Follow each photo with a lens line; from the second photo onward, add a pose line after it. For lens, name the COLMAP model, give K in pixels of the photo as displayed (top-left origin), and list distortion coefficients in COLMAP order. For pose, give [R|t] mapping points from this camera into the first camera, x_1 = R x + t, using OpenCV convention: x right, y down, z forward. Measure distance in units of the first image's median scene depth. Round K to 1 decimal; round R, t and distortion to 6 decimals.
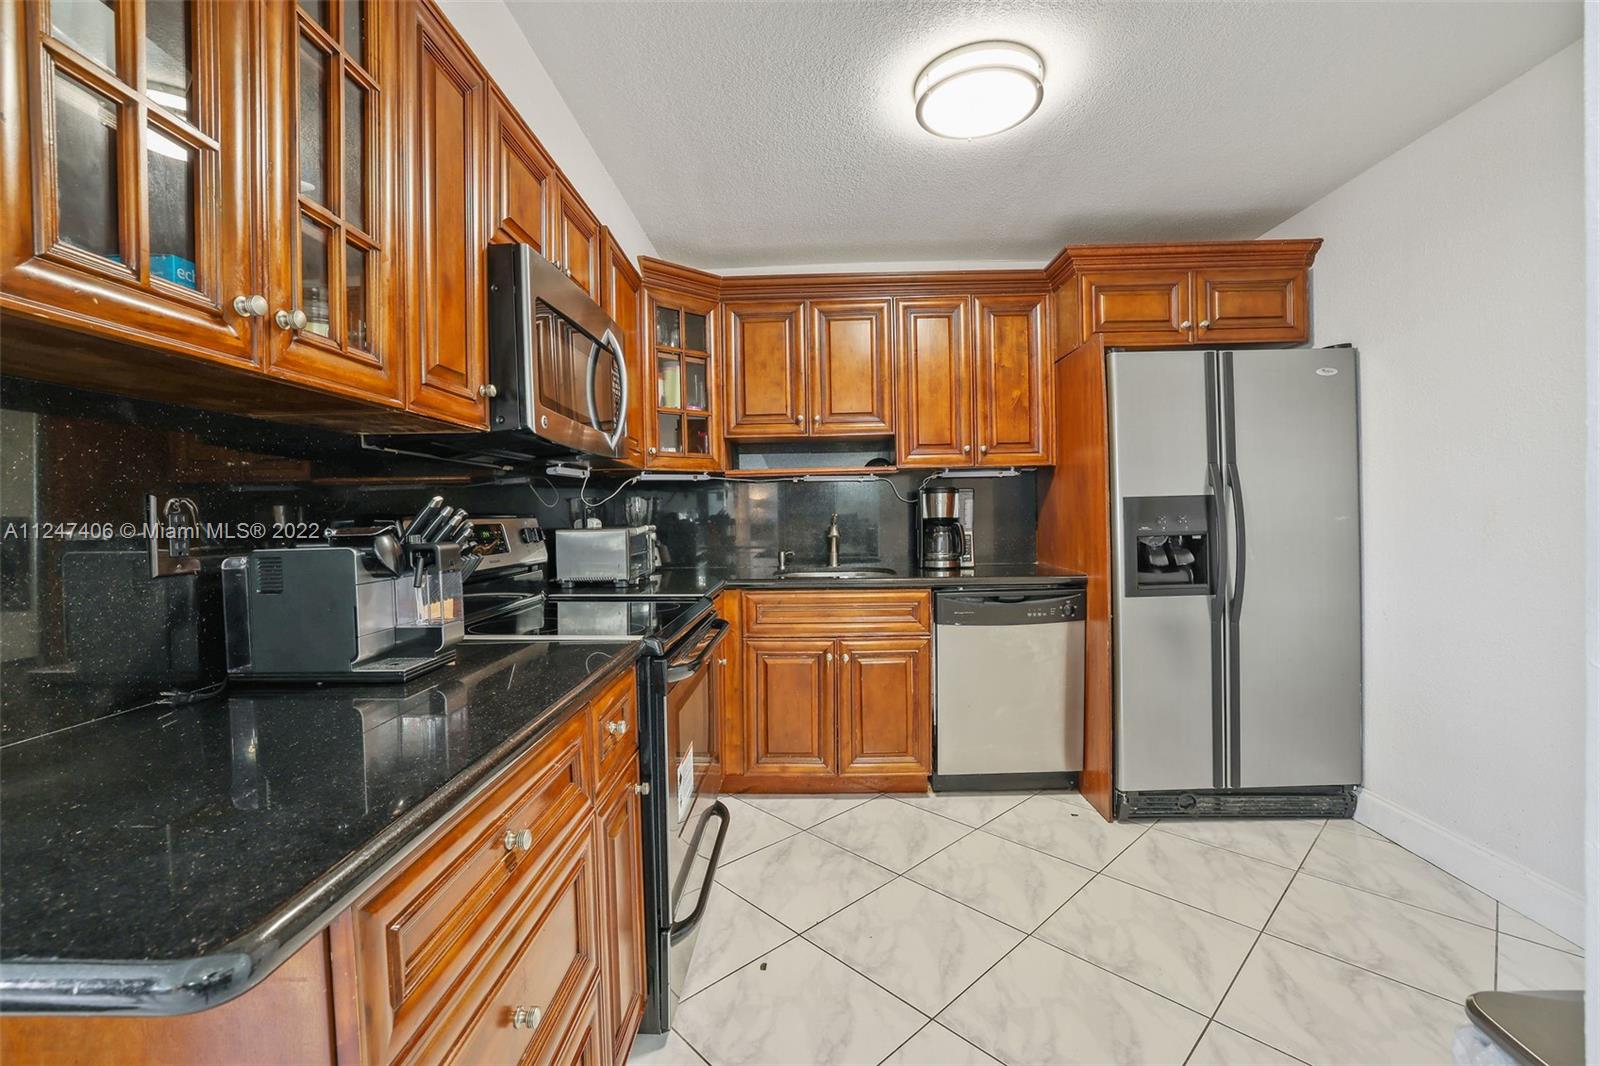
lens RADIAL K [[689.3, 0, 792.0], [0, 689.3, 517.3], [0, 0, 1]] dist [-0.000015, 0.000076]
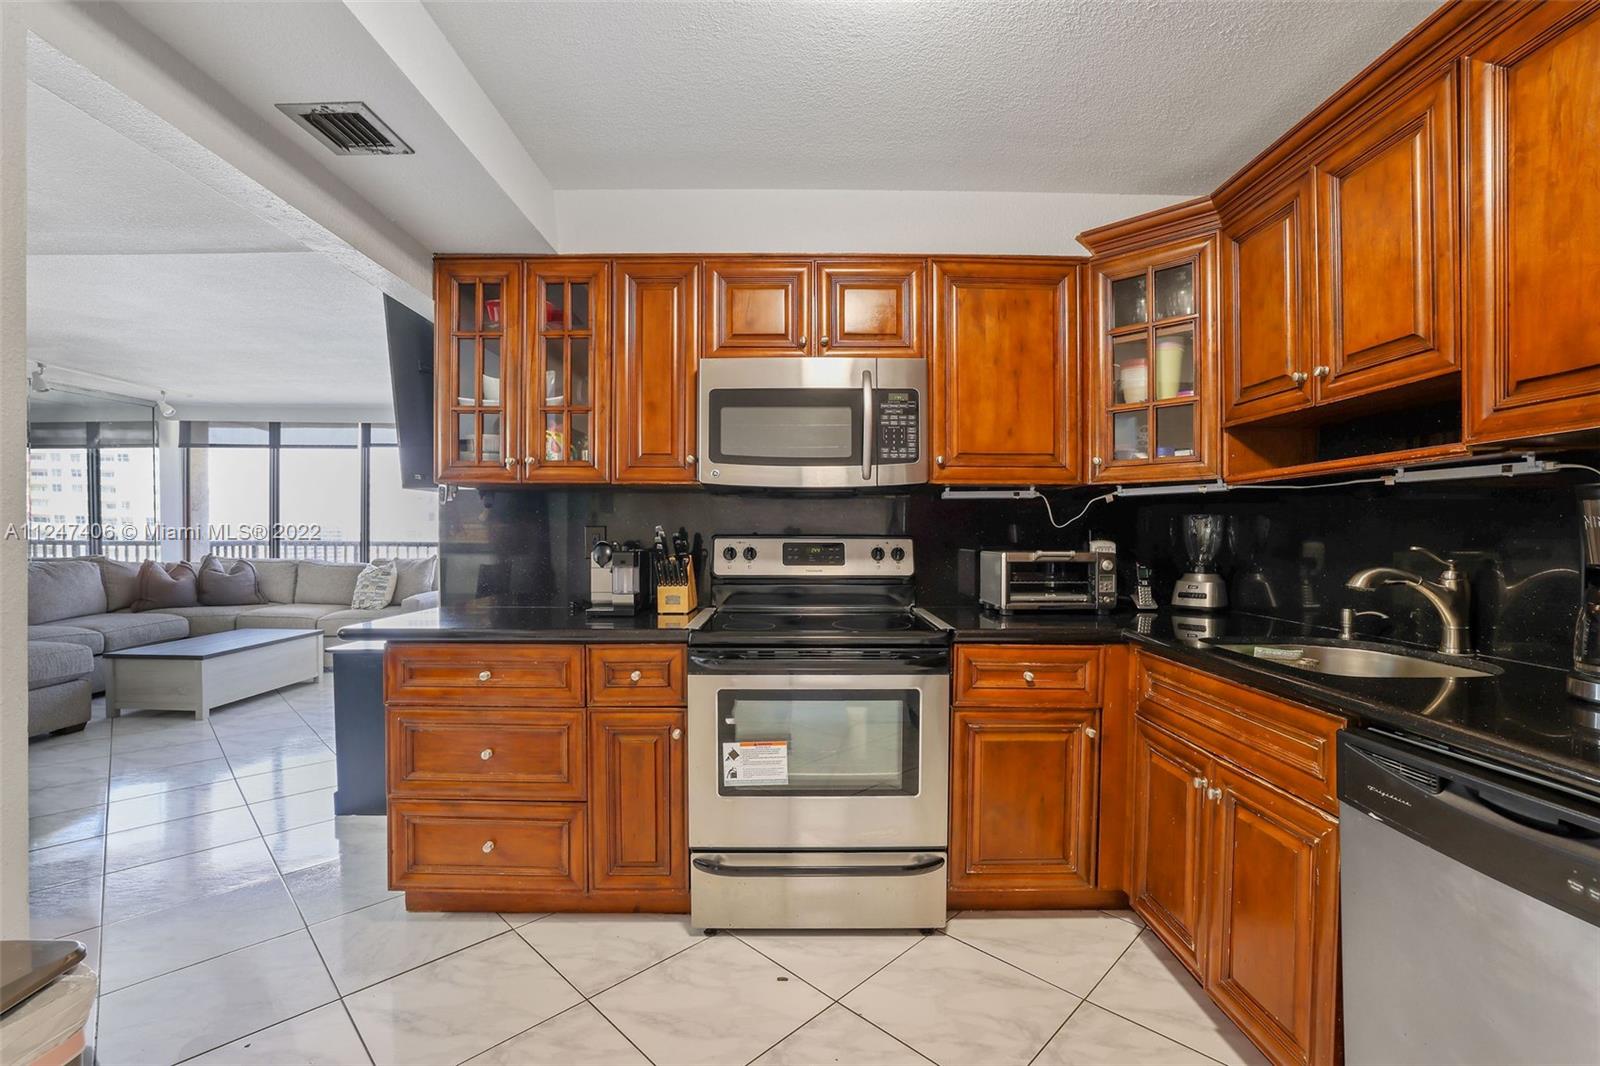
lens RADIAL K [[714.7, 0, 800.0], [0, 714.7, 533.0], [0, 0, 1]] dist [0.001386, 0.000838]
pose [[0.054020, 0.017041, -0.998394, 0.659096], [-0.007654, 0.999832, 0.016652, -0.023799], [0.998510, 0.006742, 0.054142, 0.619818]]
